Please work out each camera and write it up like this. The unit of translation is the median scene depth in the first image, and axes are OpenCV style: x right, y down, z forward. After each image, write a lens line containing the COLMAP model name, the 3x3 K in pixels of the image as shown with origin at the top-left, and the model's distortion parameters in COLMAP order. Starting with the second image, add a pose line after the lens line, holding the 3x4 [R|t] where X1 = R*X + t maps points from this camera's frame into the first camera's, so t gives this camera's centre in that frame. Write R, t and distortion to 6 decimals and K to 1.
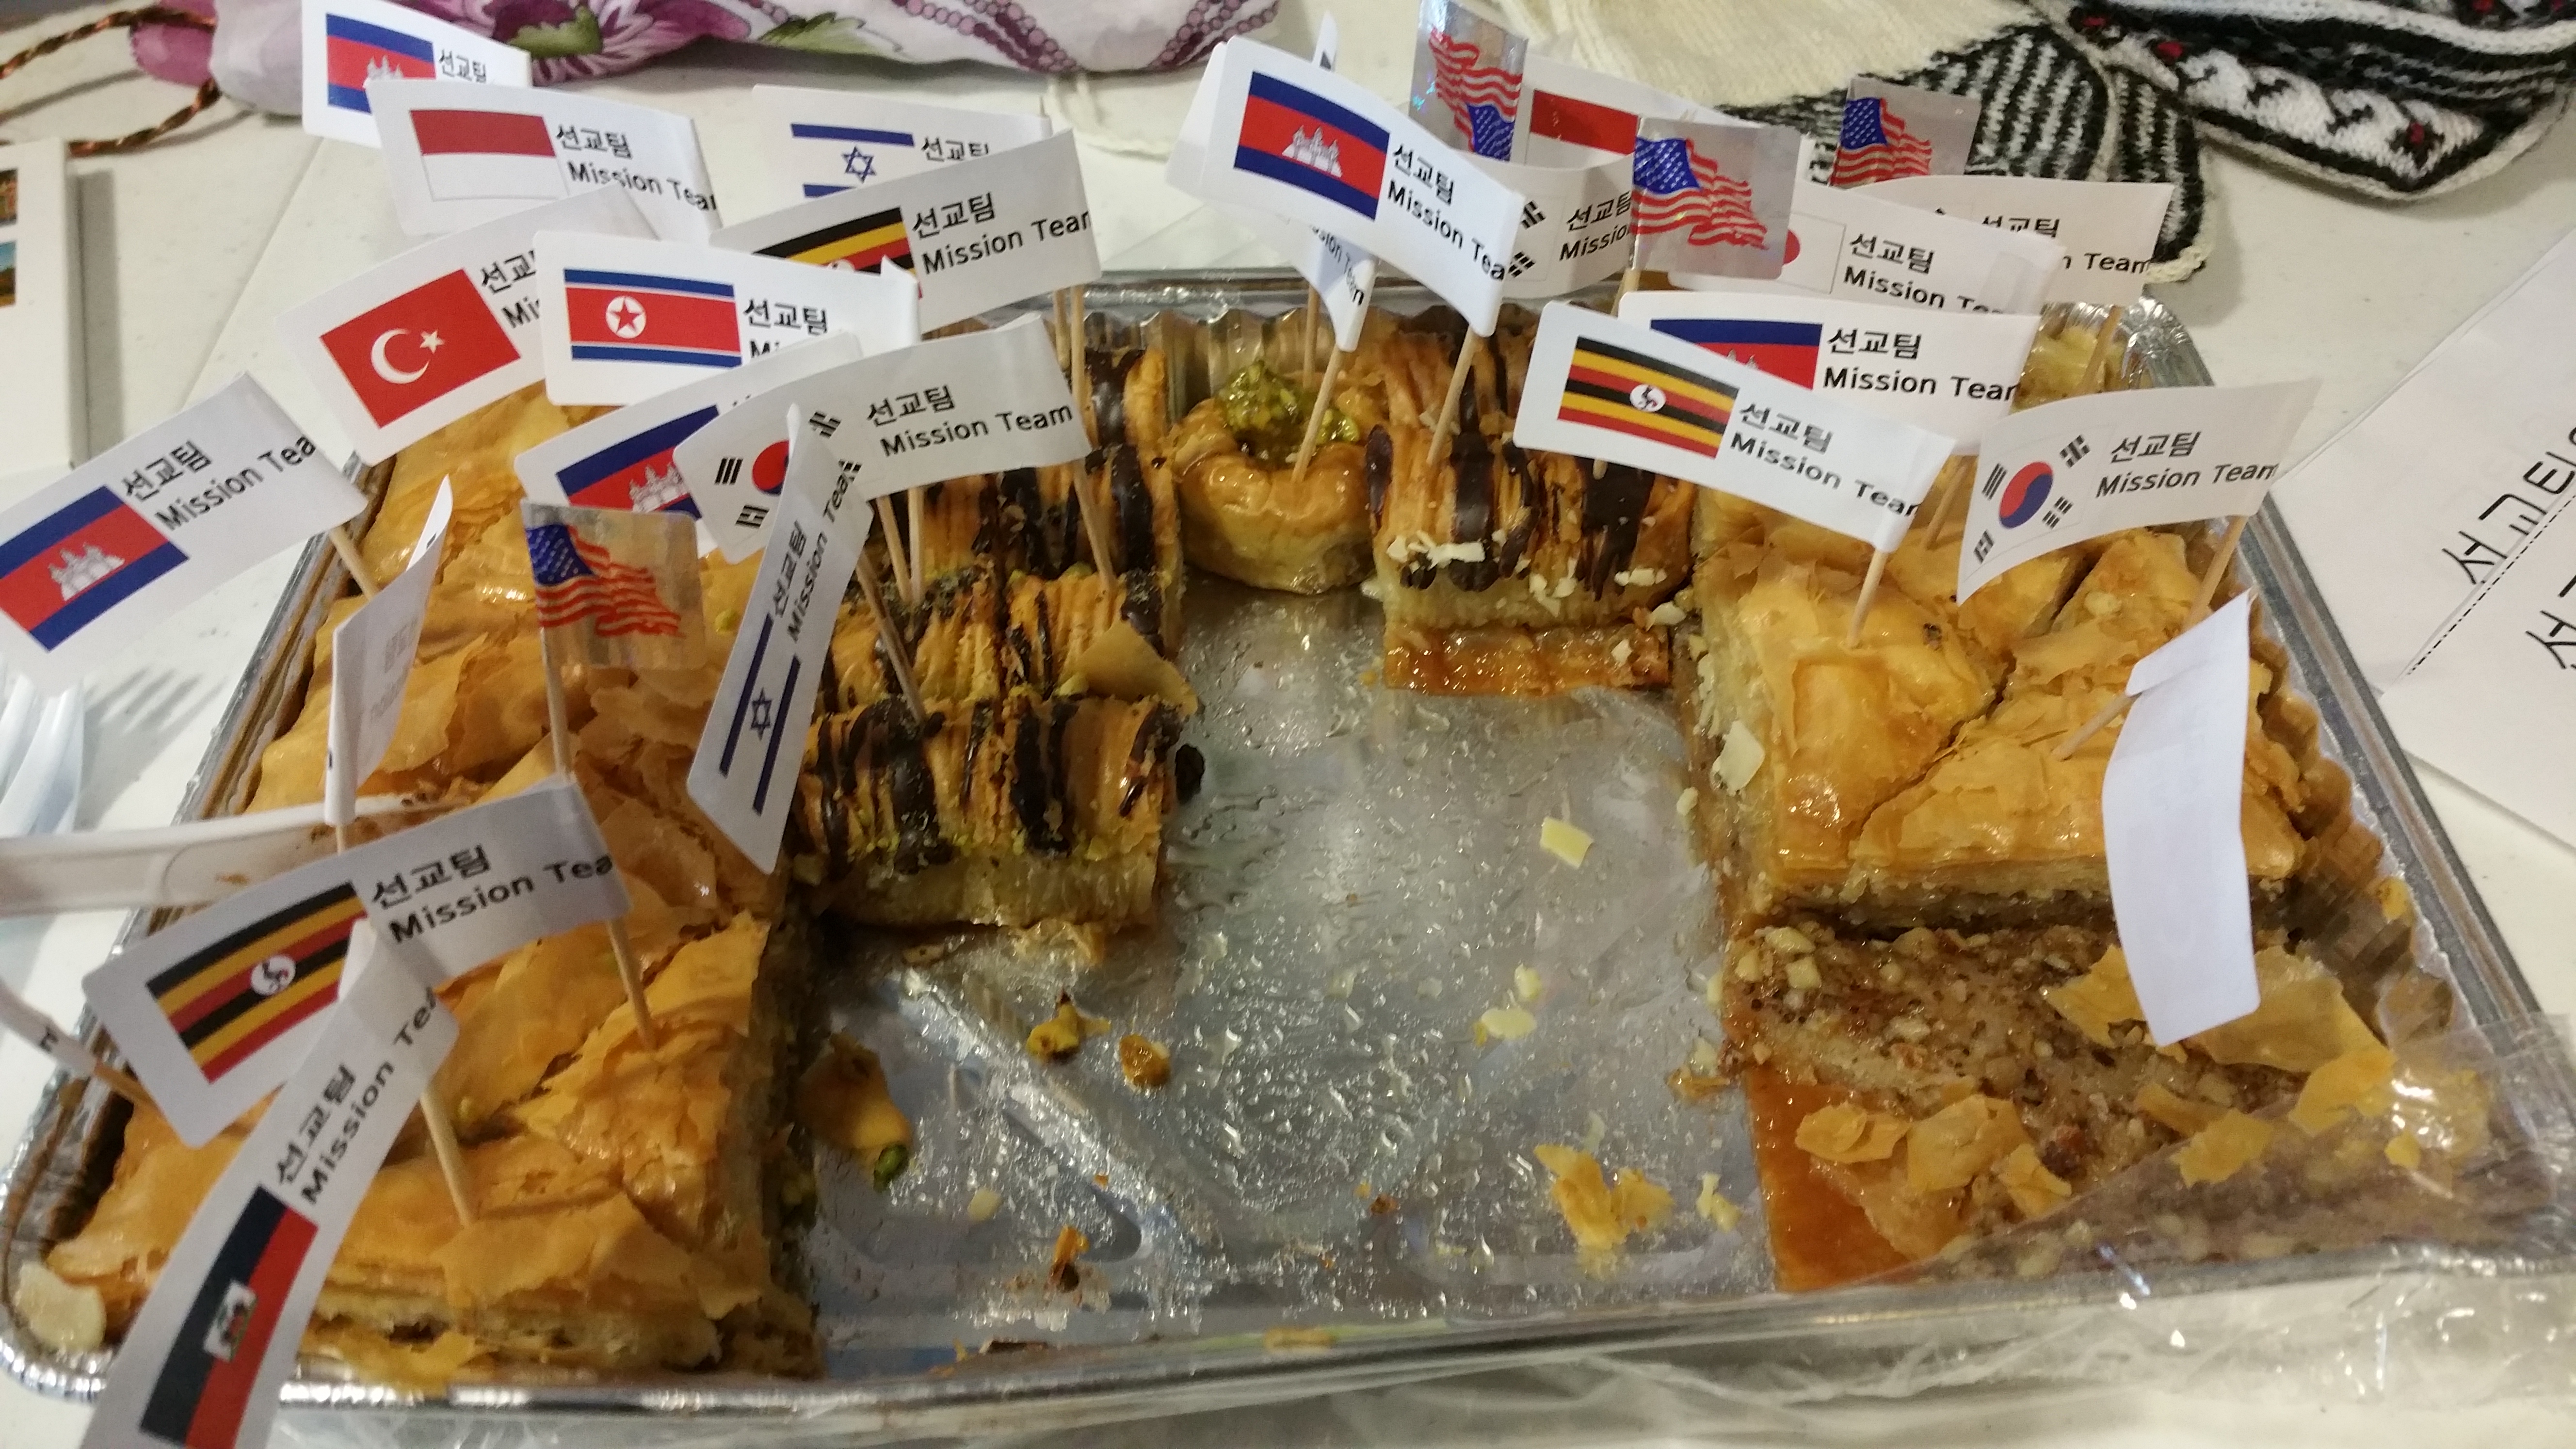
lens RADIAL K [[2192.8, 0, 1284.7], [0, 2192.8, 723.5], [0, 0, 1]] dist [0.062784, -0.126314]
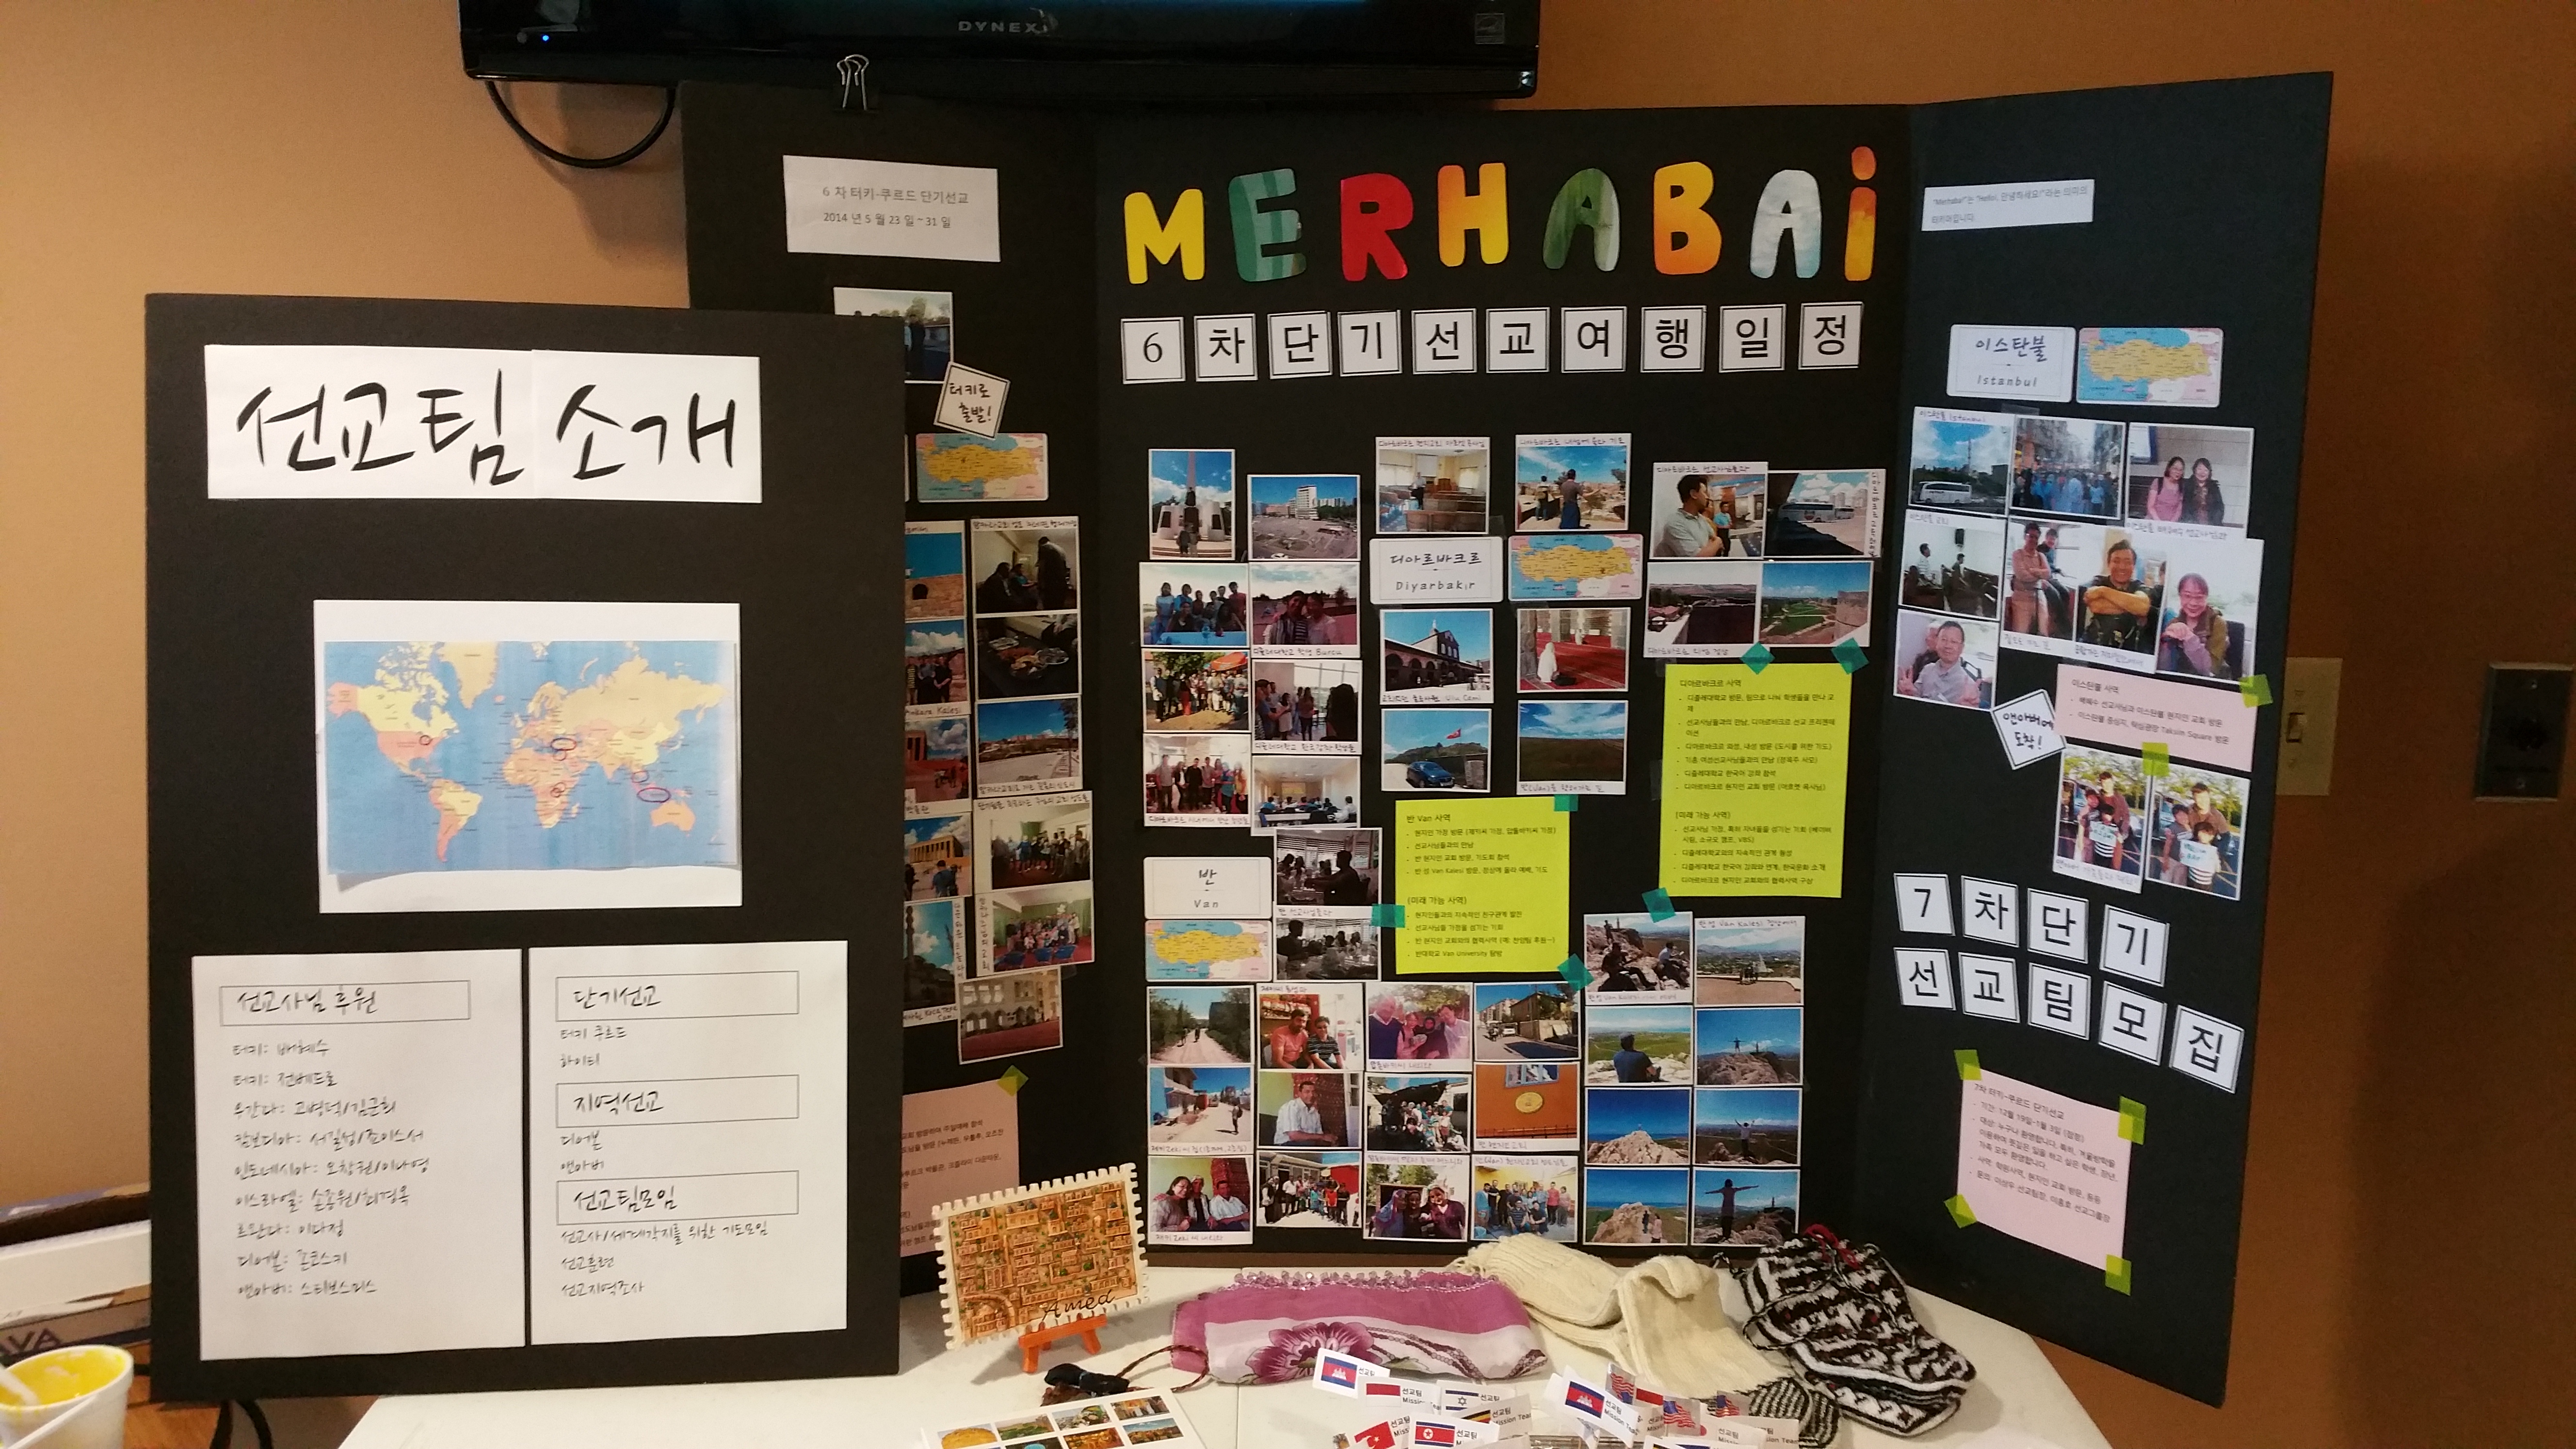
lens RADIAL K [[2192.8, 0, 1285.0], [0, 2192.8, 721.4], [0, 0, 1]] dist [0.062784, -0.126314]
pose [[0.999300, 0.025662, -0.027230, -0.436724], [-0.036418, 0.834047, -0.550490, 0.907960], [0.008584, 0.551096, 0.834398, -2.943214]]
